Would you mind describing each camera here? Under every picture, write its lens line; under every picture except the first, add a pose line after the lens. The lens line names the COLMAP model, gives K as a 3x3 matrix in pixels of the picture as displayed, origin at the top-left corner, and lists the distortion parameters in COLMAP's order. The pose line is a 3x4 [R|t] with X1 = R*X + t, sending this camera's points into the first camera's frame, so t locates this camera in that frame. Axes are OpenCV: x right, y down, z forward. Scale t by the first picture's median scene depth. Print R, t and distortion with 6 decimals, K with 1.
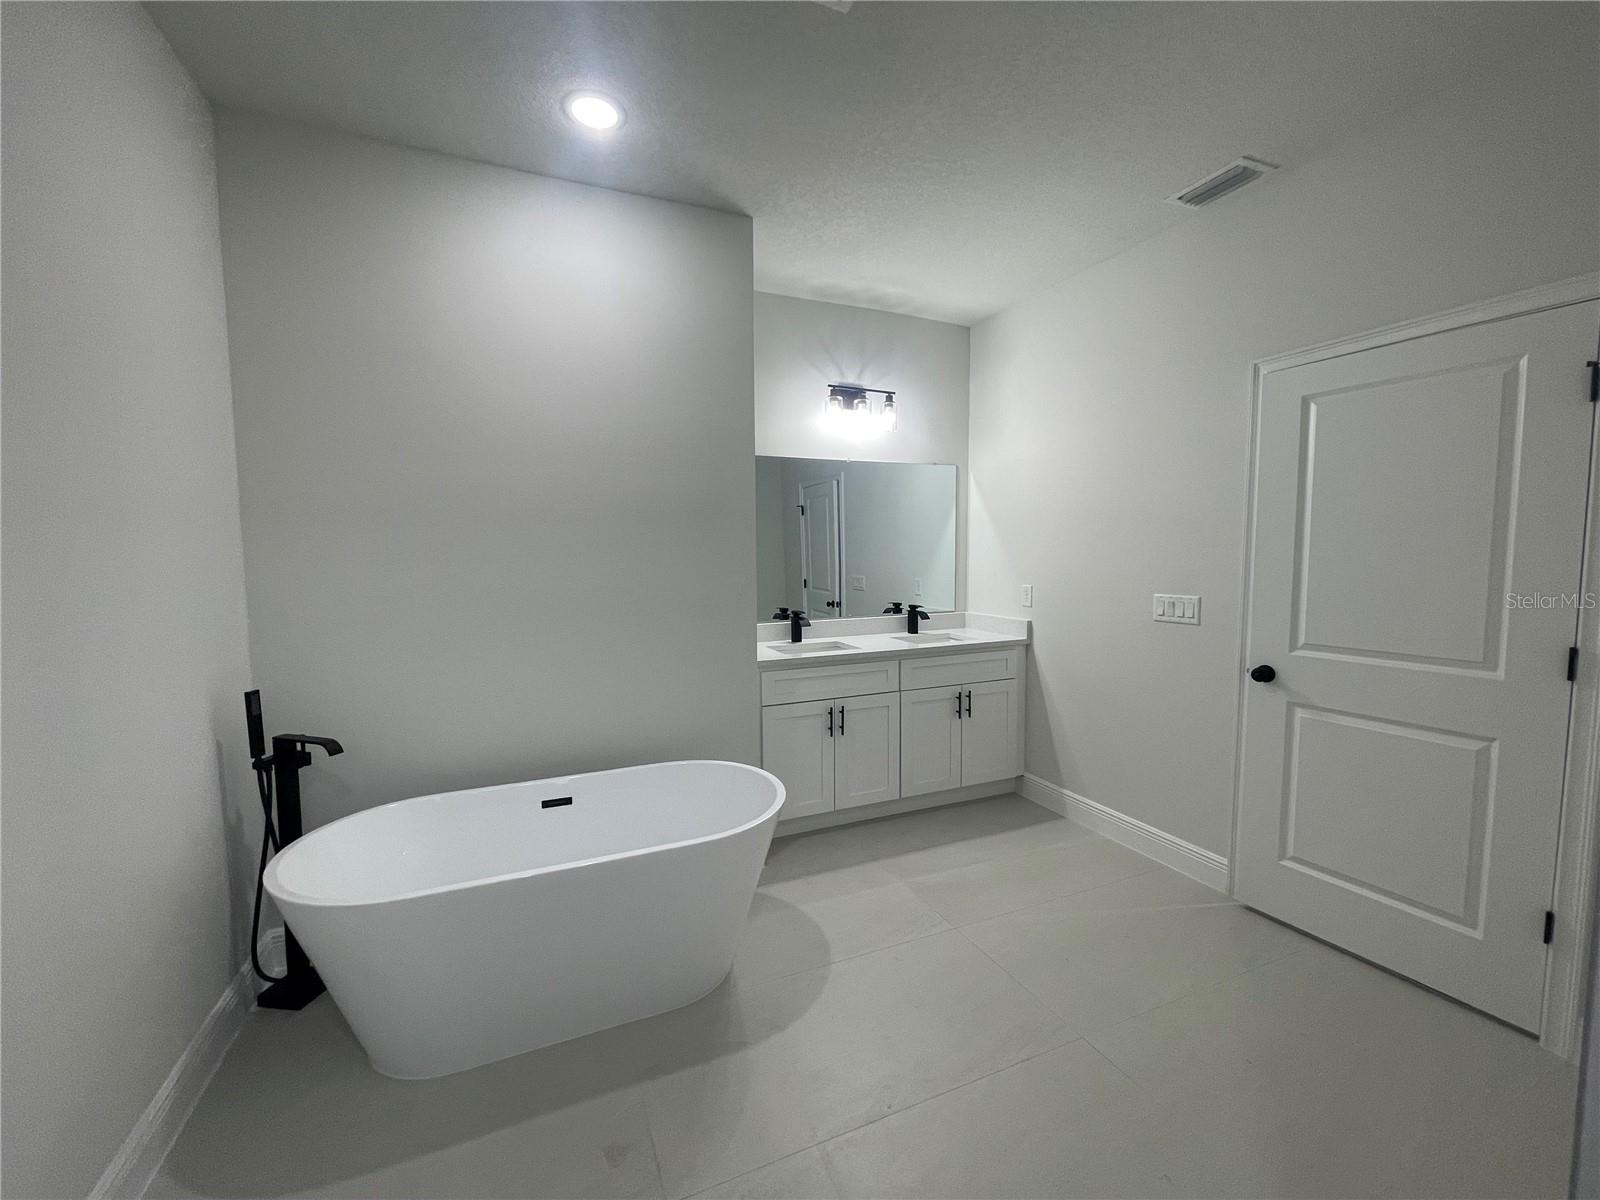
lens RADIAL K [[647.3, 0, 800.0], [0, 647.3, 600.0], [0, 0, 1]] dist [-0.001519, 0.000064]
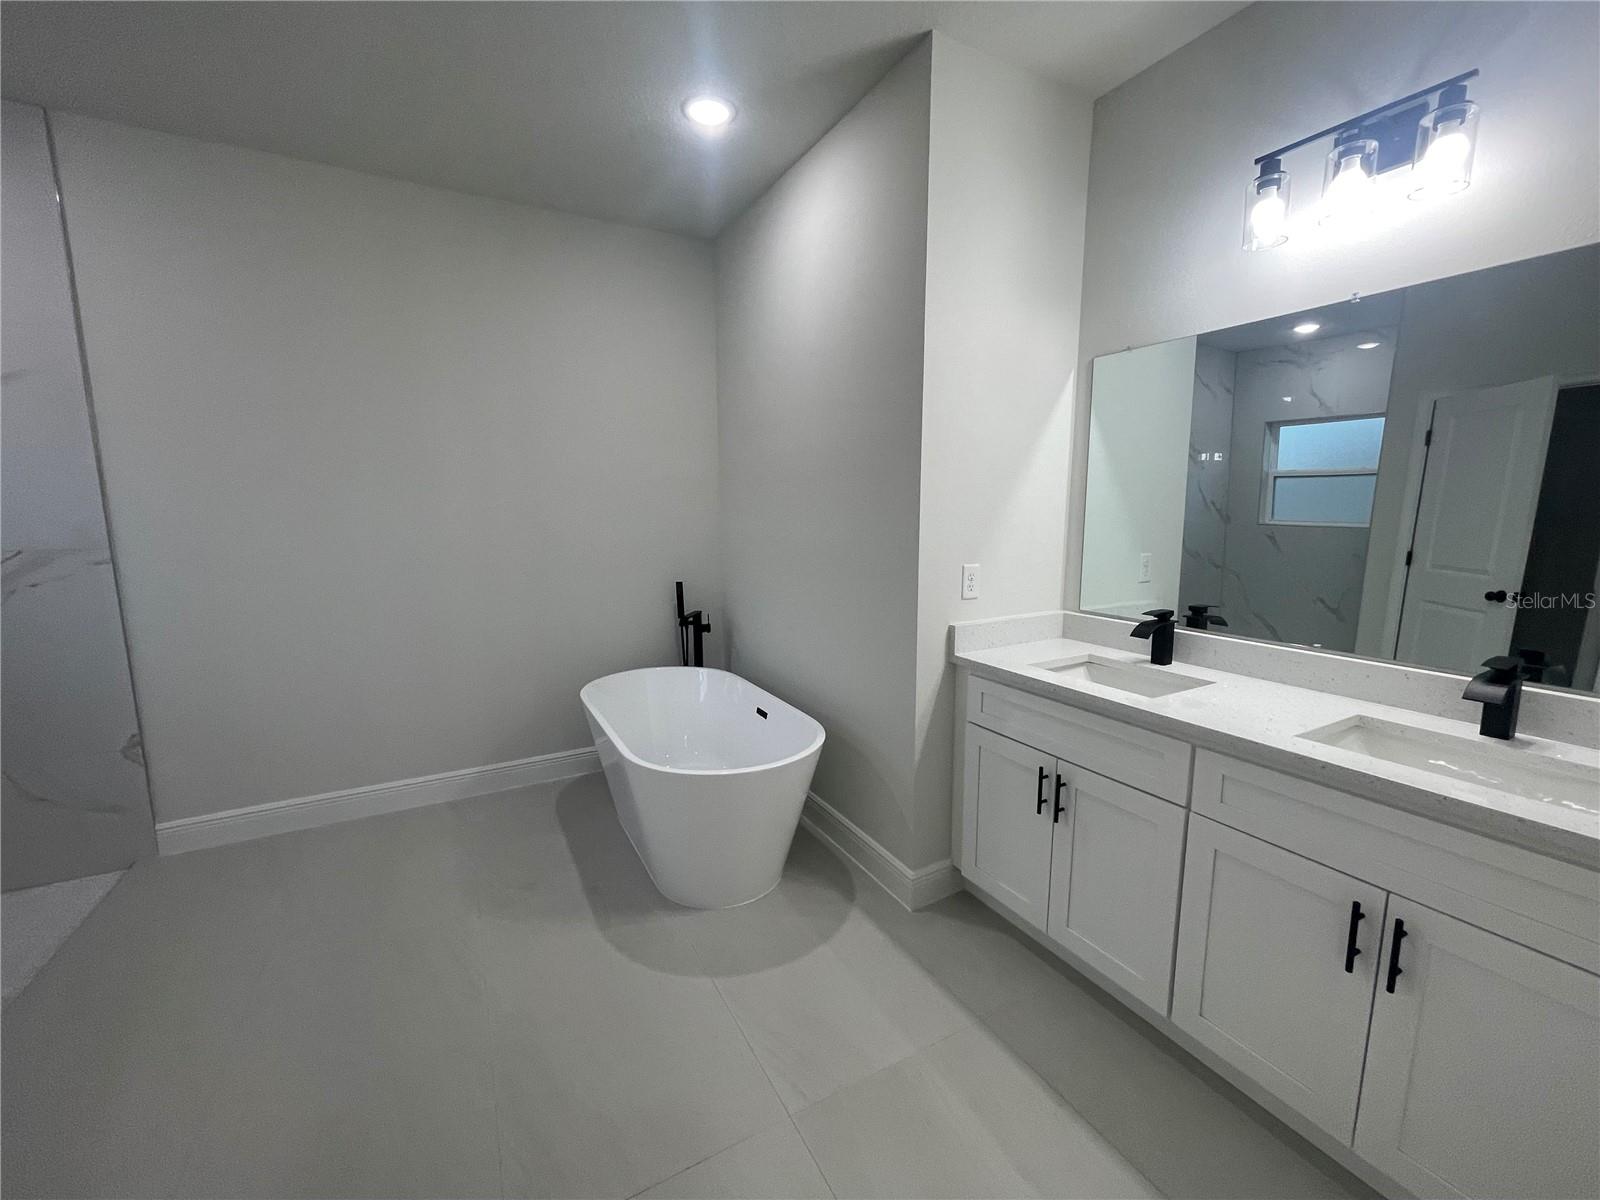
lens RADIAL K [[647.3, 0, 800.0], [0, 647.3, 600.0], [0, 0, 1]] dist [-0.001519, 0.000064]
pose [[0.101307, 0.148314, -0.983738, 0.702053], [-0.085198, 0.986486, 0.139955, -0.063546], [0.991200, 0.069634, 0.112574, 0.812917]]
